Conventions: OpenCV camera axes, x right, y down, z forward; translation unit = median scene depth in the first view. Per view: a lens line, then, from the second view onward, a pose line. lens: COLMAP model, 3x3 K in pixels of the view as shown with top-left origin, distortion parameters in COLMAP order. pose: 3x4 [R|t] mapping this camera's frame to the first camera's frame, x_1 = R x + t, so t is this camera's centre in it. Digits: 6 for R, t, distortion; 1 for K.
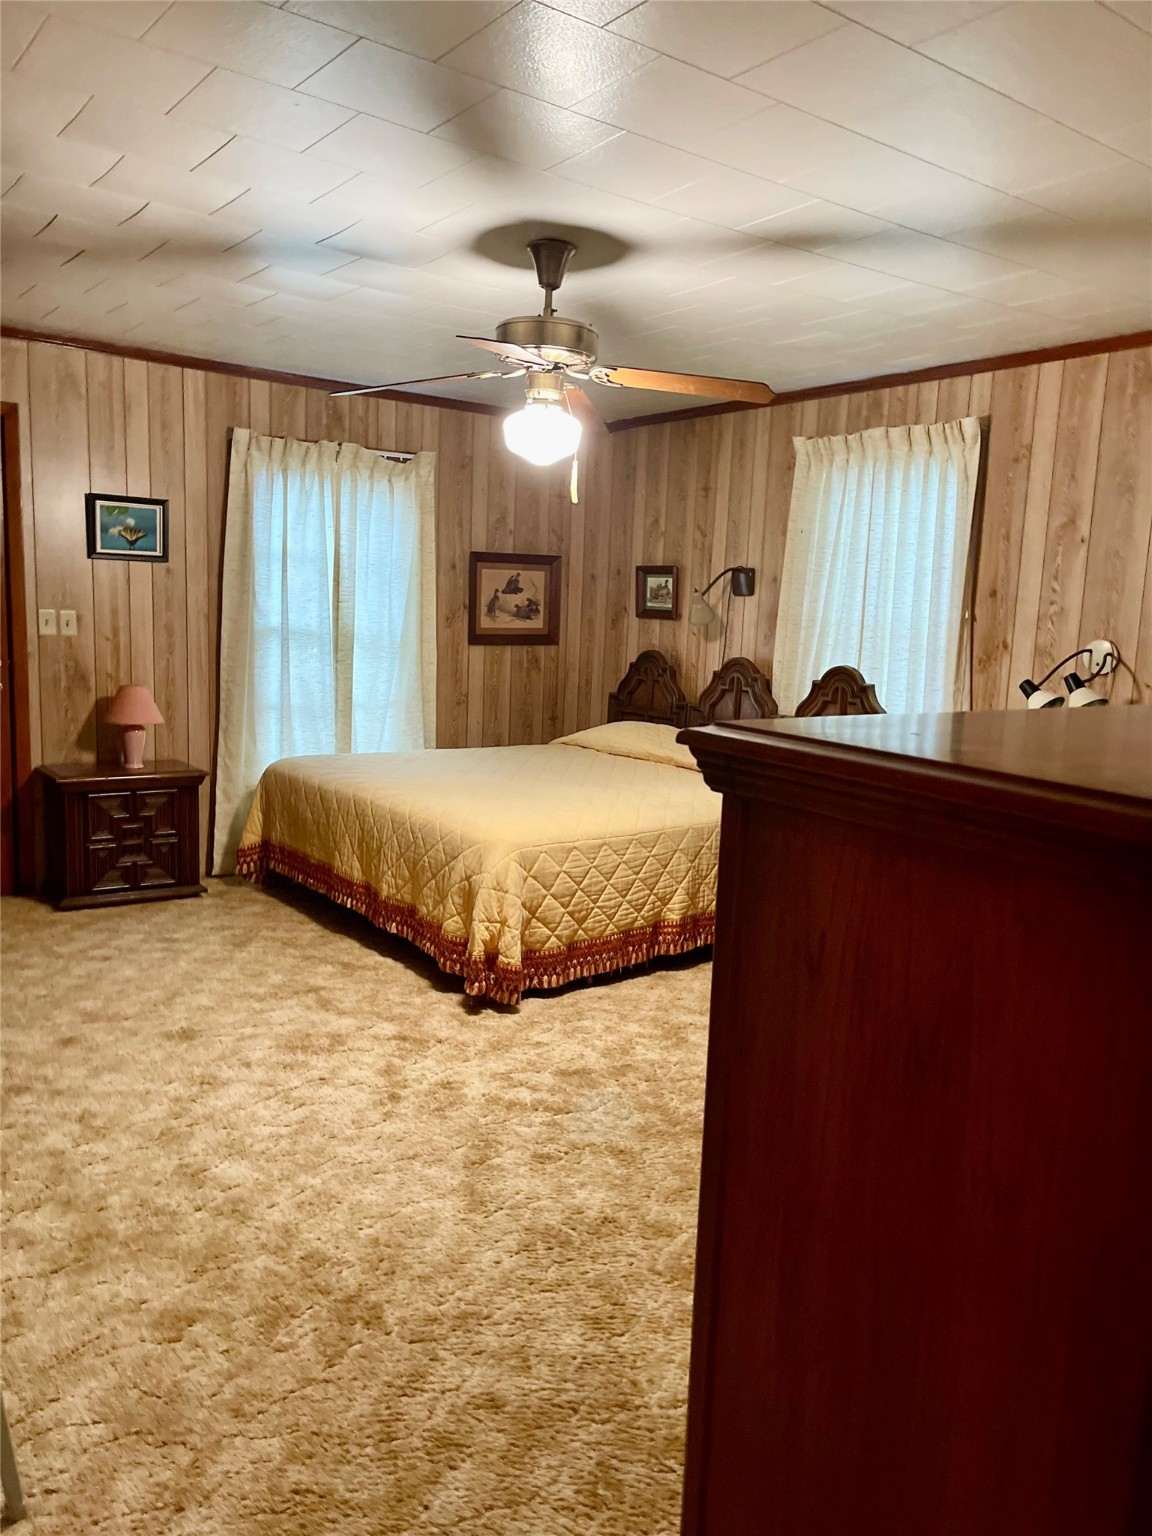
lens RADIAL K [[1152.9, 0, 576.0], [0, 1152.9, 768.0], [0, 0, 1]] dist [0.064742, -0.079693]
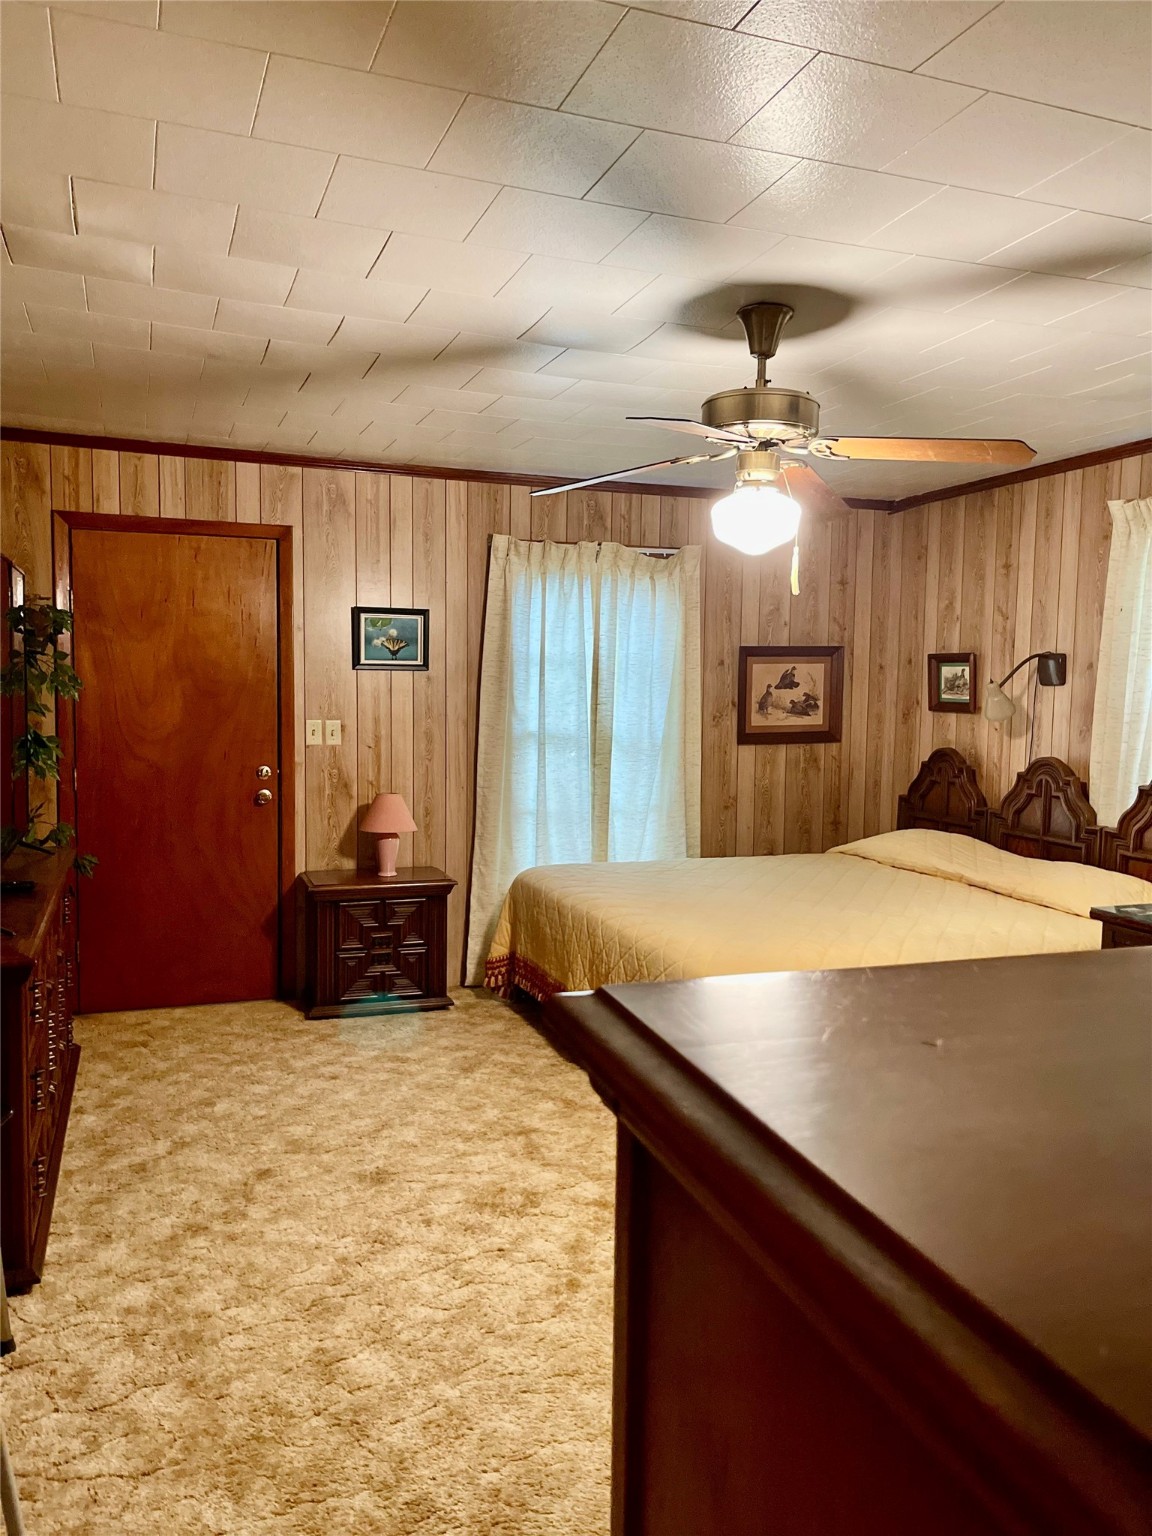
lens RADIAL K [[1152.9, 0, 576.0], [0, 1152.9, 768.0], [0, 0, 1]] dist [0.064742, -0.079693]
pose [[0.958998, -0.006385, -0.283340, 0.056244], [-0.014944, 0.997216, -0.073052, -0.021887], [0.283017, 0.074291, 0.956233, 0.087033]]
